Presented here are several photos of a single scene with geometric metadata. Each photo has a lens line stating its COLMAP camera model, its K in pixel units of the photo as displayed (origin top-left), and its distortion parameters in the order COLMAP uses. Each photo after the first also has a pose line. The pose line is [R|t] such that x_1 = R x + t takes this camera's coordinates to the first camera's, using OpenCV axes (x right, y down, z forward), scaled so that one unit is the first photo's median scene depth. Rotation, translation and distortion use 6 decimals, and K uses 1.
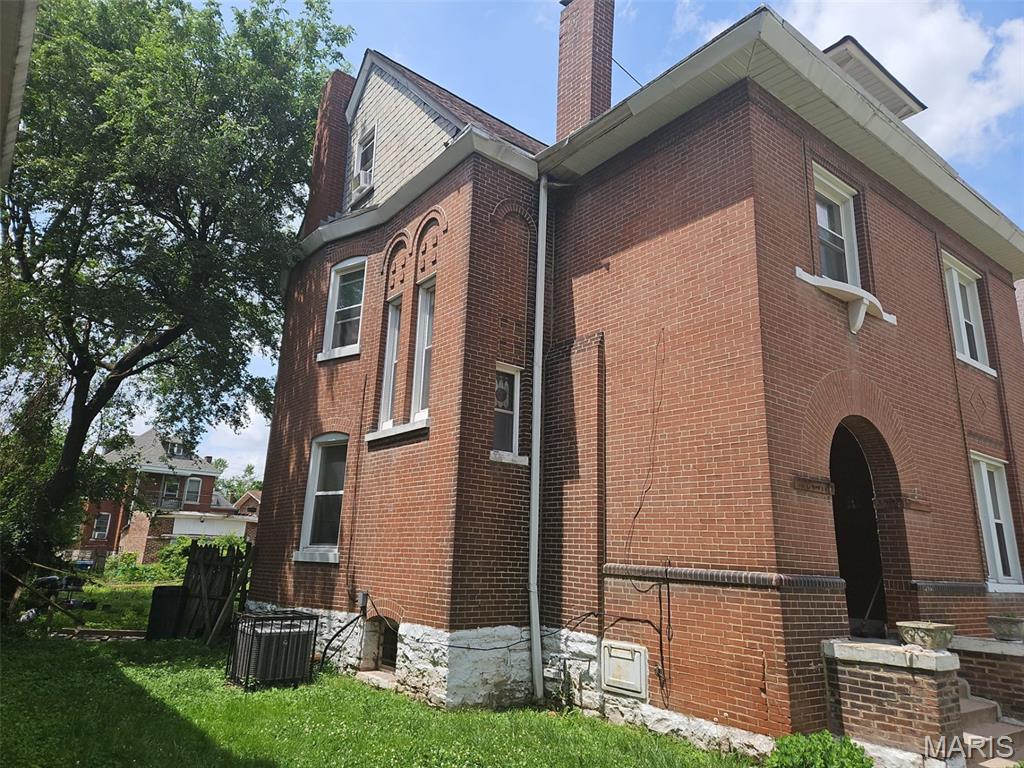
lens RADIAL K [[668.2, 0, 512.0], [0, 668.2, 384.0], [0, 0, 1]] dist [0.066975, -0.066795]
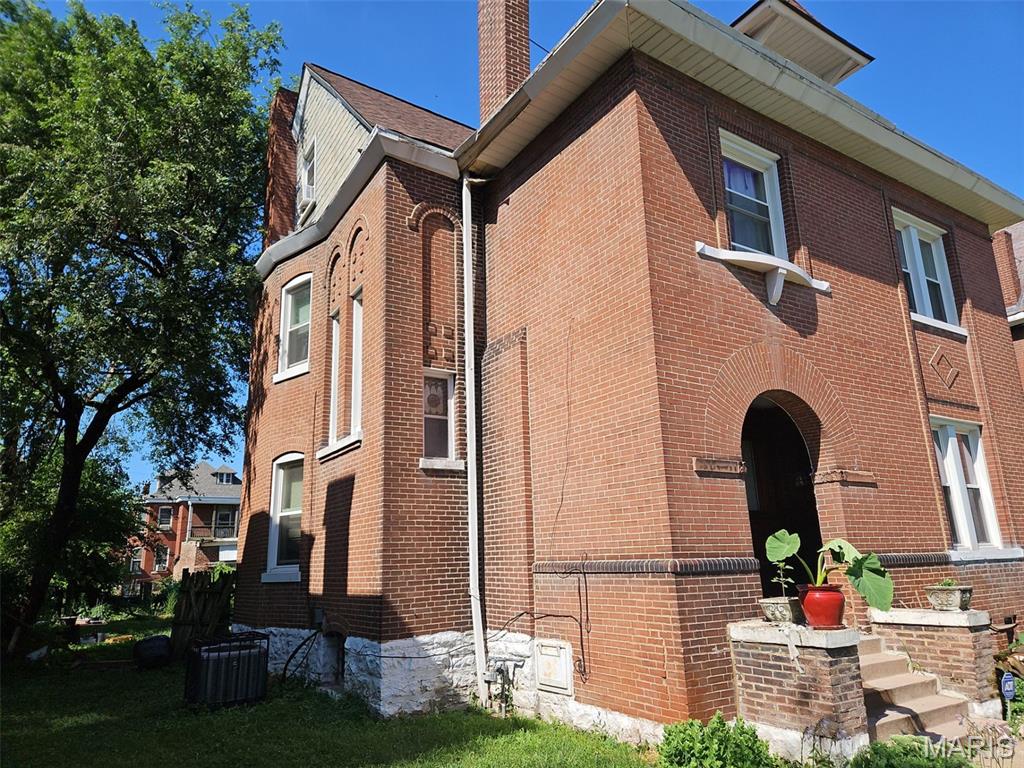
lens RADIAL K [[672.4, 0, 528.0], [0, 672.4, 404.3], [0, 0, 1]] dist [0.071818, -0.075932]
pose [[0.994949, -0.088020, -0.048261, 0.190514], [0.089186, 0.995759, 0.022567, 0.013008], [0.046070, -0.026757, 0.998580, 0.016134]]
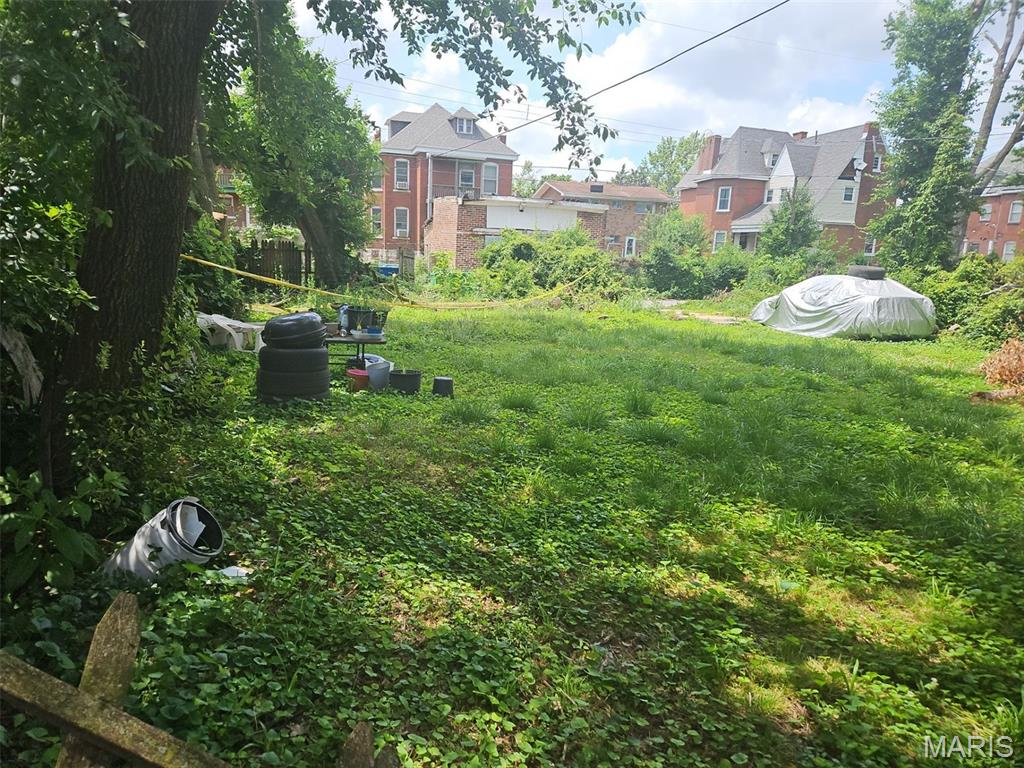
lens RADIAL K [[668.2, 0, 512.0], [0, 668.2, 384.0], [0, 0, 1]] dist [0.066975, -0.066795]
pose [[0.930420, 0.073513, -0.359047, -0.277929], [0.084610, 0.910126, 0.405600, 0.114326], [0.356595, -0.407757, 0.840580, 0.453811]]
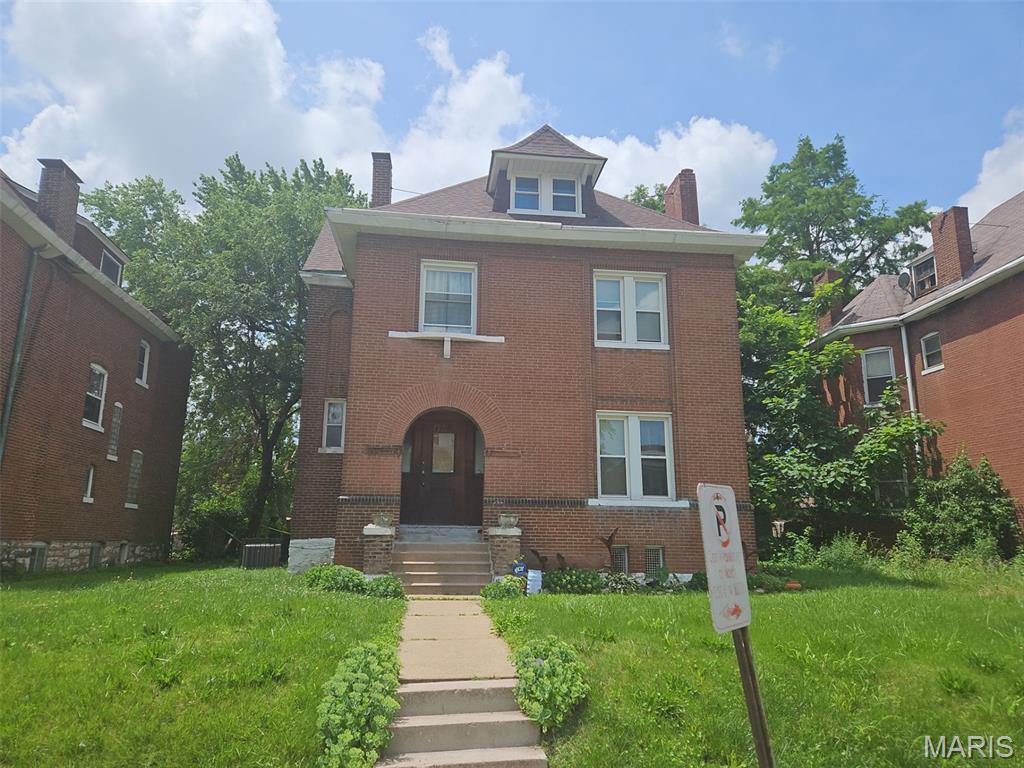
lens RADIAL K [[668.2, 0, 512.0], [0, 668.2, 384.0], [0, 0, 1]] dist [0.066975, -0.066795]
pose [[0.859171, -0.151487, -0.488751, 1.430775], [0.158059, 0.987030, -0.028078, 0.062999], [0.486666, -0.053128, 0.871971, -0.387865]]
